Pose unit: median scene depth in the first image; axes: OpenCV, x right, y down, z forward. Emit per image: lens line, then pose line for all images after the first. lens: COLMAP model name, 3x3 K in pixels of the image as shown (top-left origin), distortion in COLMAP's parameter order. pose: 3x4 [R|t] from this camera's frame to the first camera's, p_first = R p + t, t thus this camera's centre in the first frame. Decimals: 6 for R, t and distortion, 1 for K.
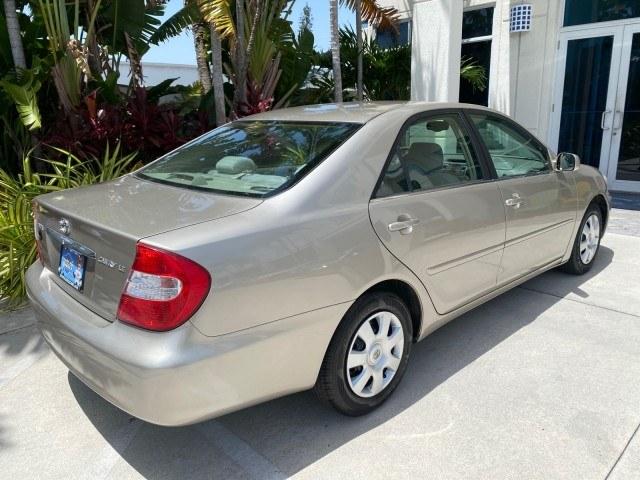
lens RADIAL K [[493.4, 0, 319.7], [0, 493.4, 239.9], [0, 0, 1]] dist [0.018423, -0.022001]
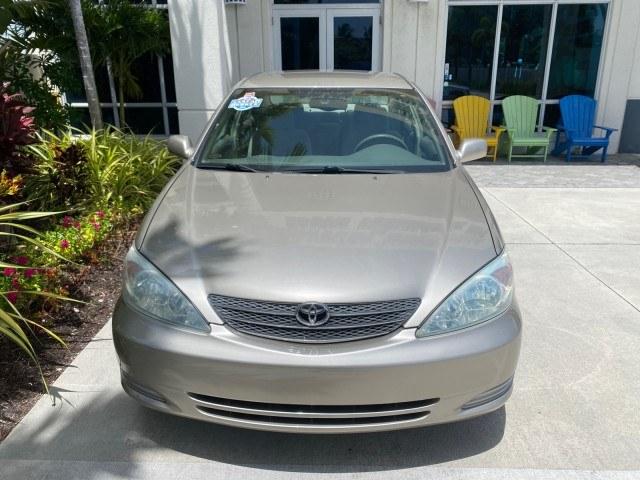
lens RADIAL K [[493.4, 0, 320.0], [0, 493.4, 236.8], [0, 0, 1]] dist [0.018423, -0.022001]
pose [[0.708078, -0.198827, 0.677564, -0.293792], [0.167180, 0.979463, 0.112709, -0.047342], [-0.686058, 0.033468, 0.726776, 0.194149]]
